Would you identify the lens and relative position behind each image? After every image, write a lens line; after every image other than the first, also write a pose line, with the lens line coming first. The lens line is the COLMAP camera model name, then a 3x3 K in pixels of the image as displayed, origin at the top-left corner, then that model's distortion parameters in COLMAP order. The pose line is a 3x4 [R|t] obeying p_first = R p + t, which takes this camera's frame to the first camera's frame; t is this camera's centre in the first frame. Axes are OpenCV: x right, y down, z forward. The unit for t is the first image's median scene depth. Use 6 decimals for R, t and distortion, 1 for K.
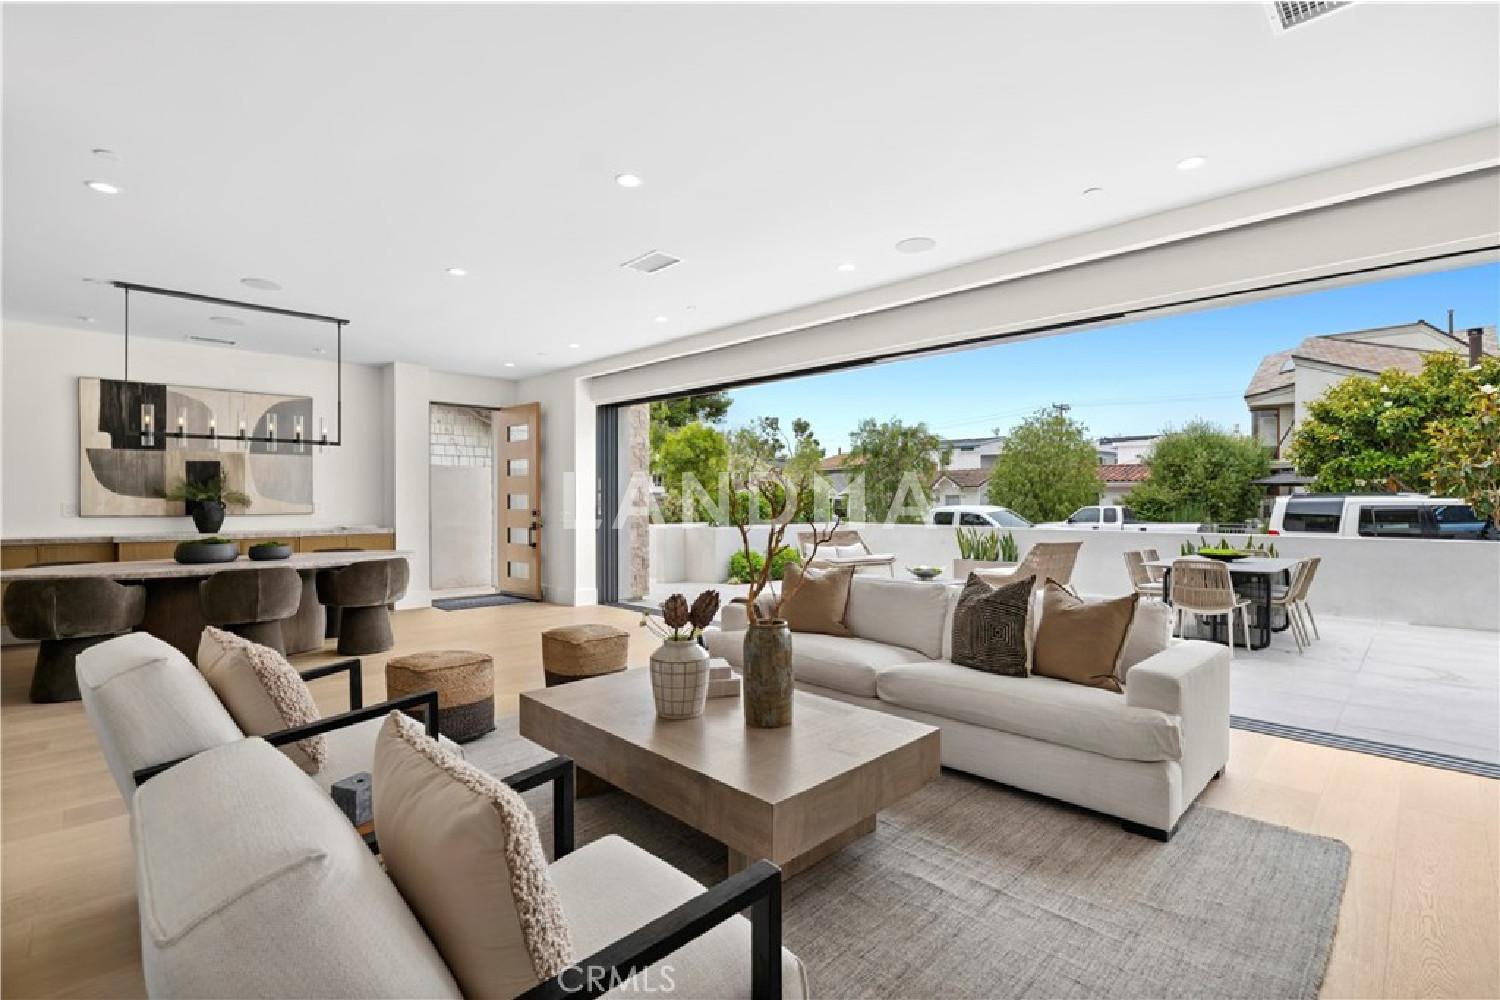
lens RADIAL K [[677.1, 0, 750.0], [0, 677.1, 500.0], [0, 0, 1]] dist [0.000424, 0.000081]
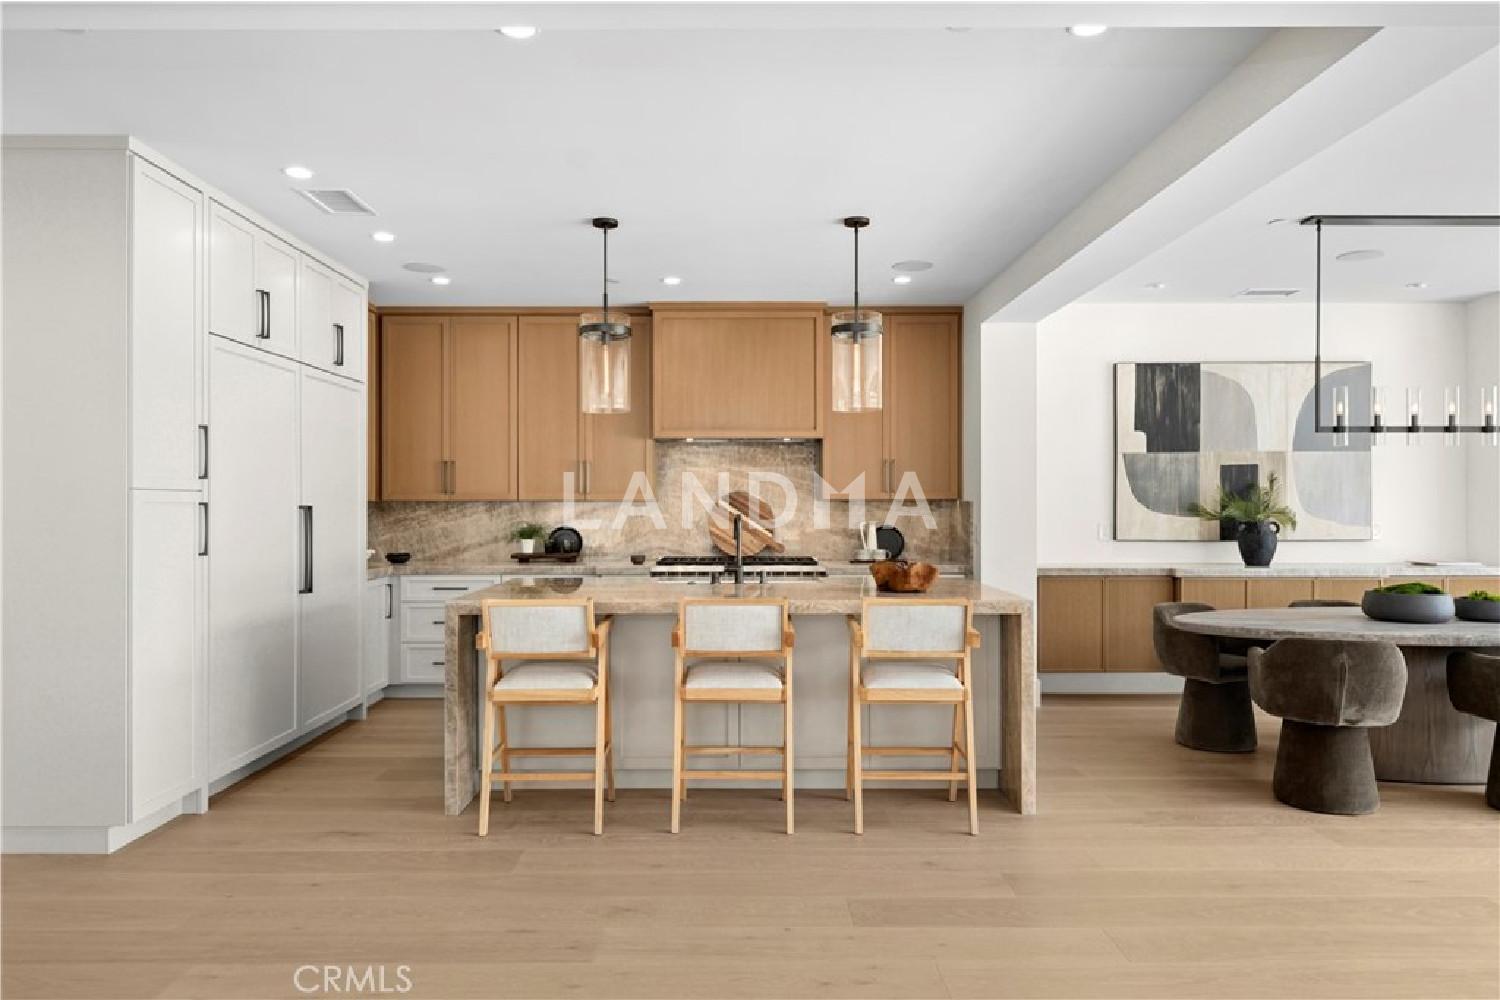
lens RADIAL K [[973.5, 0, 750.0], [0, 973.5, 500.0], [0, 0, 1]] dist [0.003725, 0.001795]
pose [[0.711368, -0.003331, -0.702811, -0.453948], [0.000510, 0.999991, -0.004223, -0.016096], [0.702819, 0.002645, 0.711364, -0.094672]]
